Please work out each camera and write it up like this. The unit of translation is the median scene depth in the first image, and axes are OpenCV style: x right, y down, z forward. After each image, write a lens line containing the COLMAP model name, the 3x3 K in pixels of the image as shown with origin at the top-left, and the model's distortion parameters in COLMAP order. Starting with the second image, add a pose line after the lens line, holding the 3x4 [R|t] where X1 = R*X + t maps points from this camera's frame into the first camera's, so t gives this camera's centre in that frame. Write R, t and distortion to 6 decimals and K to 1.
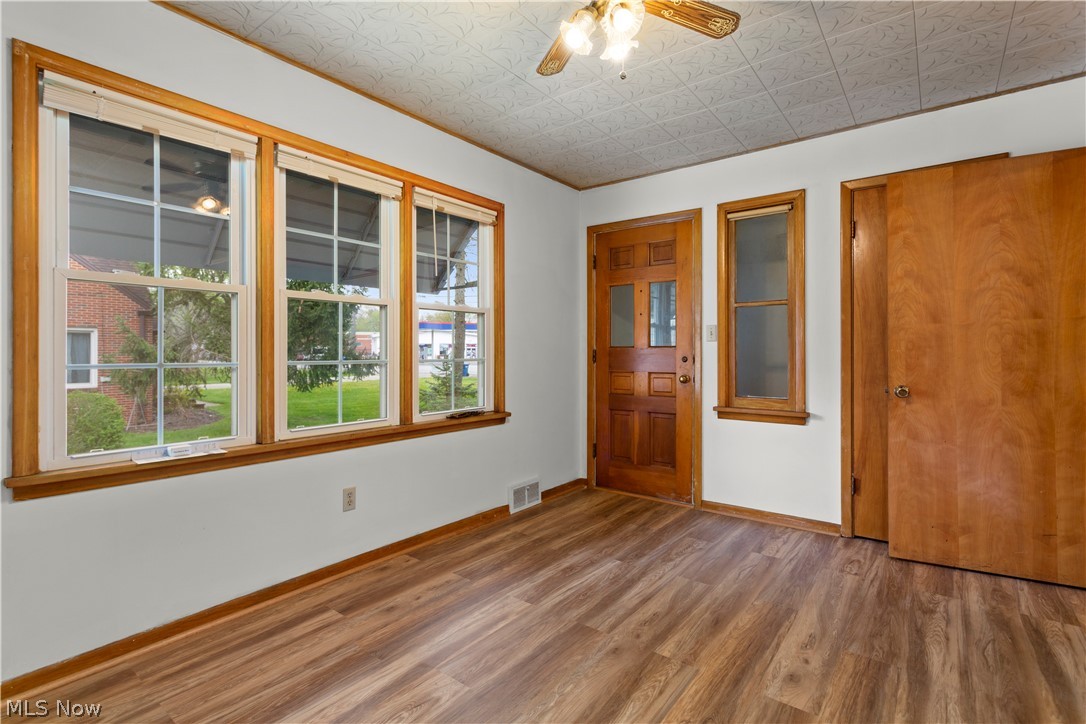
lens RADIAL K [[517.1, 0, 527.2], [0, 517.1, 351.1], [0, 0, 1]] dist [0.001187, 0.000003]
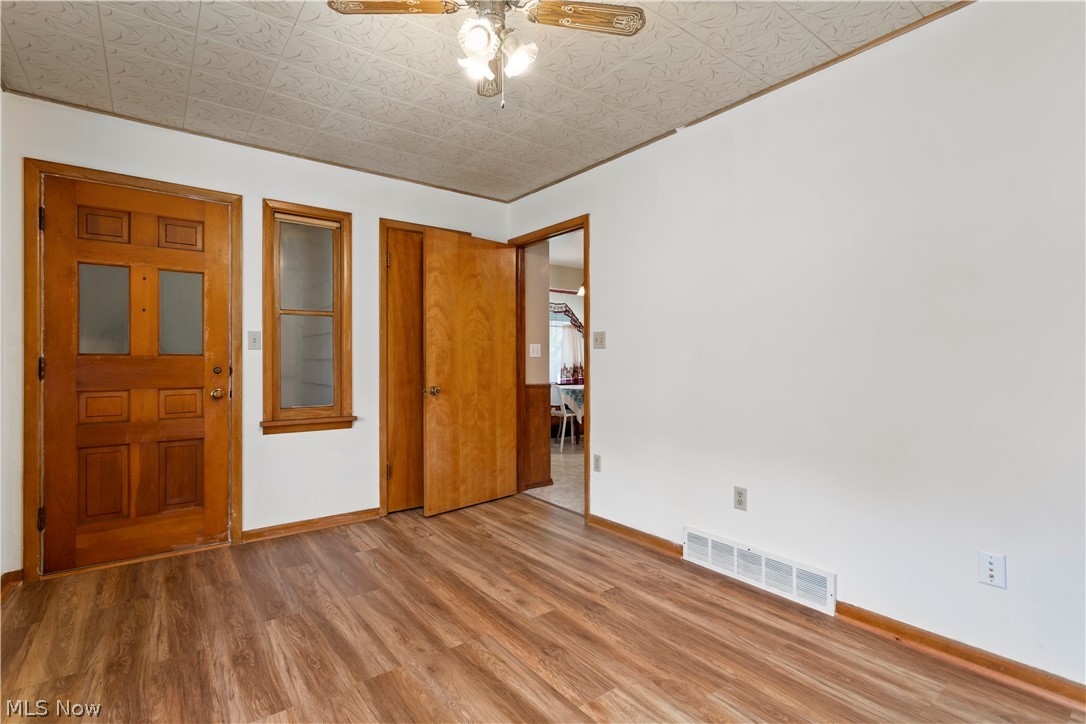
lens RADIAL K [[517.1, 0, 542.3], [0, 517.1, 359.8], [0, 0, 1]] dist [0.001187, 0.000003]
pose [[0.244777, 0.001983, 0.969577, -0.499890], [0.000069, 0.999998, -0.002062, 0.000906], [-0.969579, 0.000571, 0.244776, 0.389889]]
